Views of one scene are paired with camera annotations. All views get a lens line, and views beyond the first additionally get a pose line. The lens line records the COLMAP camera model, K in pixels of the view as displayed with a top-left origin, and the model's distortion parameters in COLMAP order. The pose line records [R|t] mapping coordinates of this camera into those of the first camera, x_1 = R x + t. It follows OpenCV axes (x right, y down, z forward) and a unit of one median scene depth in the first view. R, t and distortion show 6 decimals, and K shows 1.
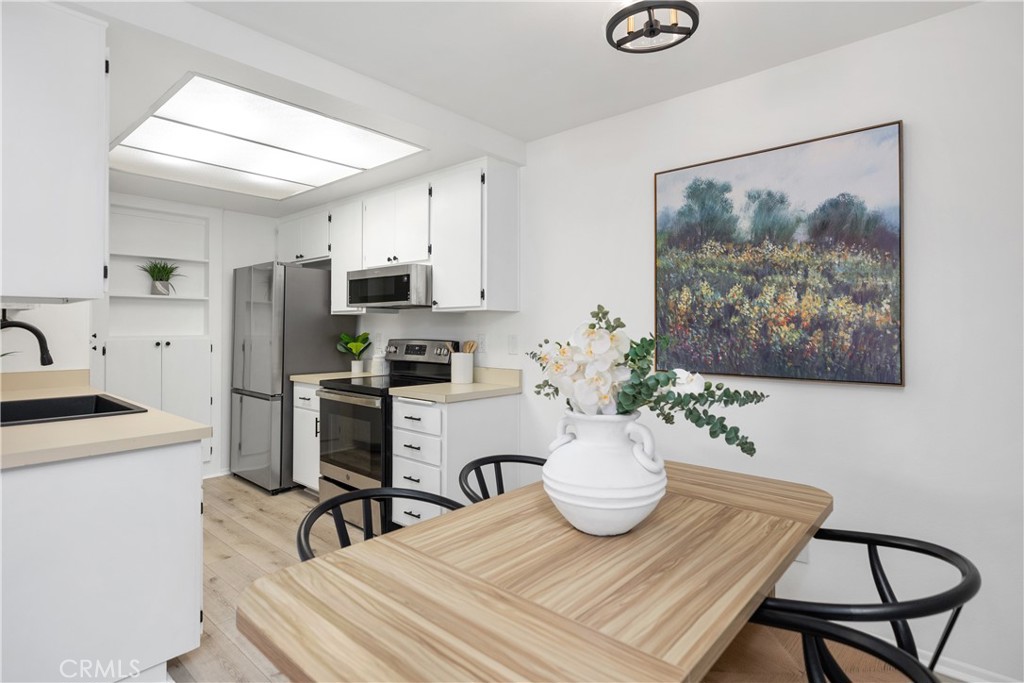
lens RADIAL K [[519.8, 0, 504.5], [0, 519.8, 320.2], [0, 0, 1]] dist [0.000758, -0.001067]
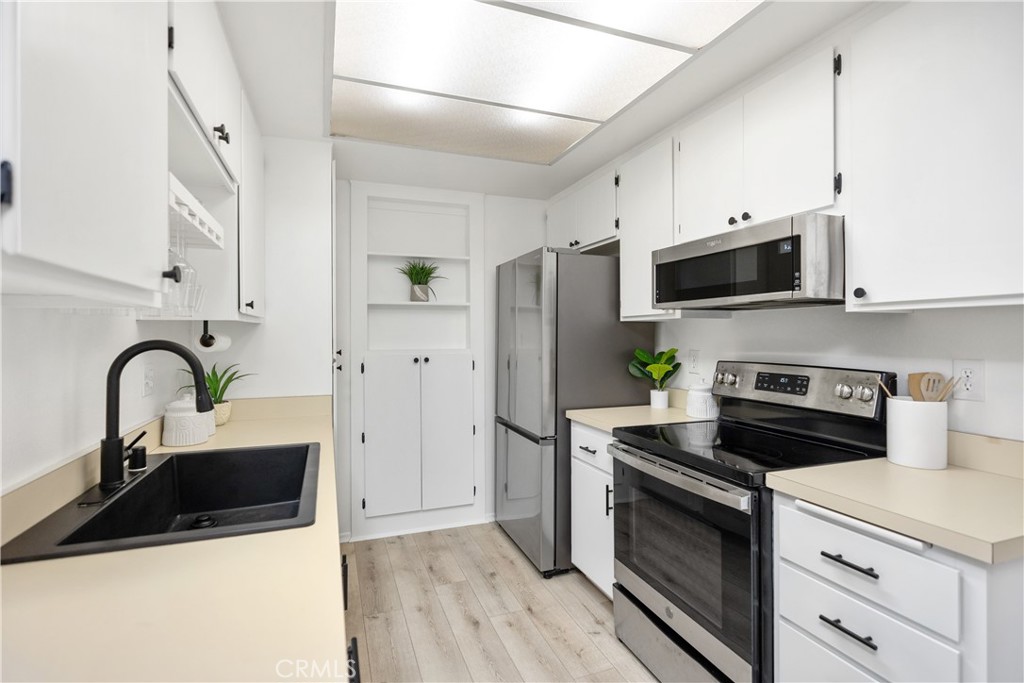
lens RADIAL K [[490.9, 0, 510.8], [0, 490.9, 332.0], [0, 0, 1]] dist [-0.000490, -0.000156]
pose [[0.885968, -0.005963, -0.463708, -0.208164], [0.011215, 0.999900, 0.008569, -0.005260], [0.463611, -0.012792, 0.885947, 0.464904]]
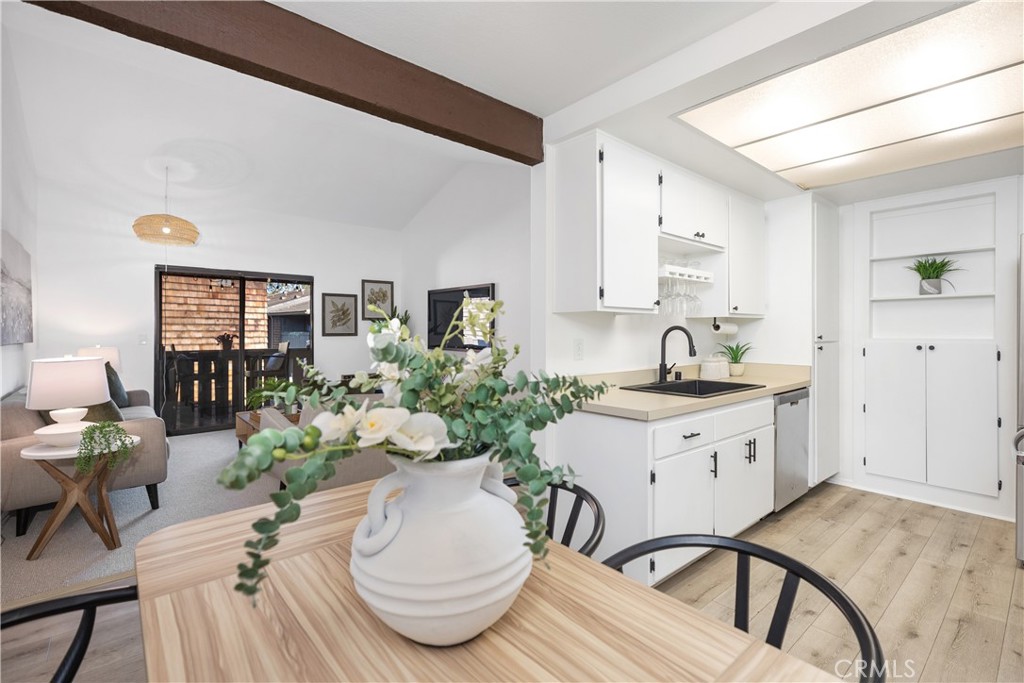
lens RADIAL K [[464.8, 0, 512.2], [0, 464.8, 331.5], [0, 0, 1]] dist [0.006815, -0.000700]
pose [[-0.125855, 0.000760, -0.992048, 0.316554], [0.014780, 0.999890, -0.001109, 0.008770], [0.991939, -0.014803, -0.125852, 0.475269]]
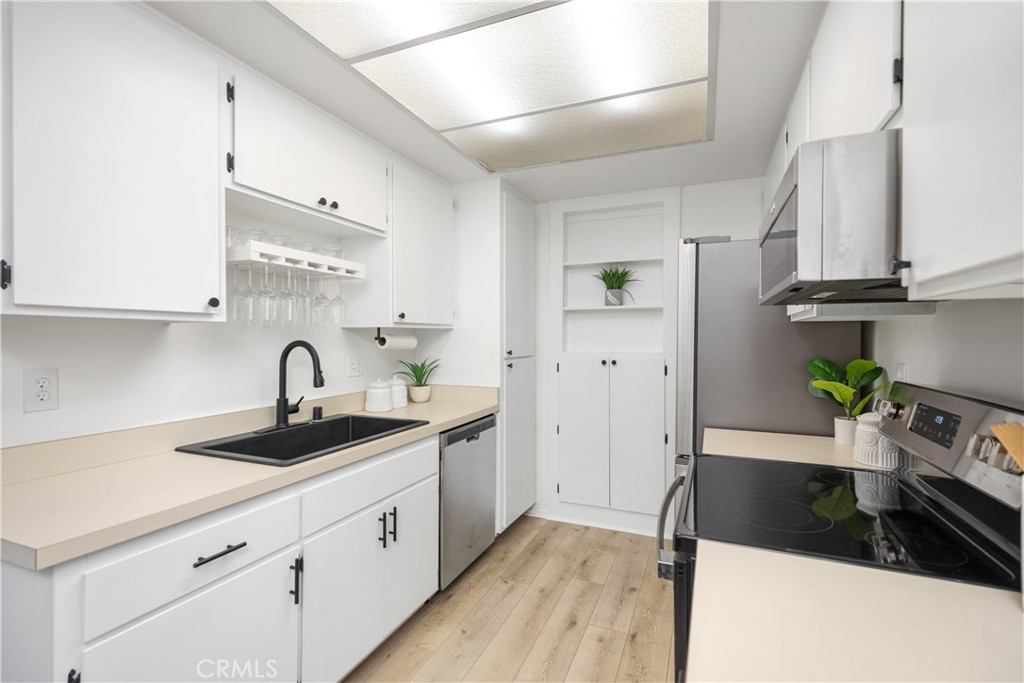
lens RADIAL K [[464.8, 0, 509.6], [0, 464.8, 339.0], [0, 0, 1]] dist [0.006815, -0.000700]
pose [[0.323121, 0.003174, -0.946352, 0.017618], [0.013339, 0.999880, 0.007908, -0.001766], [0.946263, -0.015178, 0.323040, 0.748403]]
